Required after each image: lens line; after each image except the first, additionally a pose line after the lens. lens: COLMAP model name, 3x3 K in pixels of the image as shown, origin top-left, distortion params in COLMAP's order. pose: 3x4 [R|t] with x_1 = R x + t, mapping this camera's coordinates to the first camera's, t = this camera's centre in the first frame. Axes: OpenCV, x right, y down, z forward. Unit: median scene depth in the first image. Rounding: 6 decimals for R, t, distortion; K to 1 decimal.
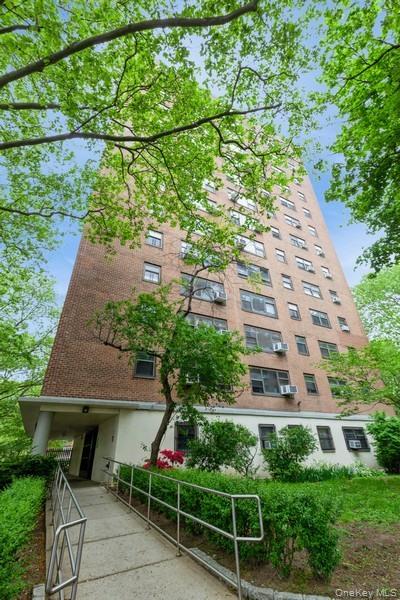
lens RADIAL K [[268.2, 0, 200.0], [0, 268.2, 300.0], [0, 0, 1]] dist [0.003422, 0.000289]
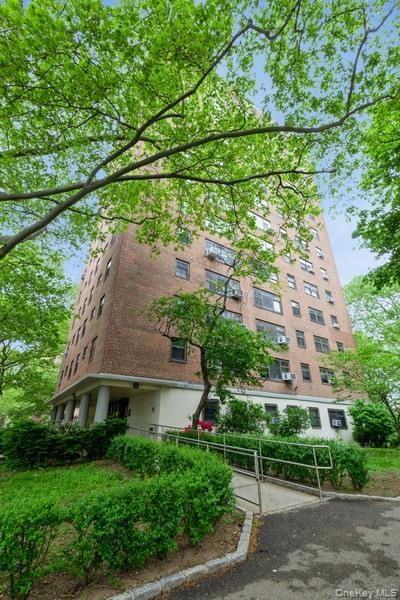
lens RADIAL K [[268.2, 0, 200.0], [0, 268.2, 300.0], [0, 0, 1]] dist [0.003422, 0.000289]
pose [[0.995152, 0.073042, 0.065853, -0.163523], [-0.078014, 0.994022, 0.076382, -0.061715], [-0.059880, -0.081149, 0.994902, -0.128913]]
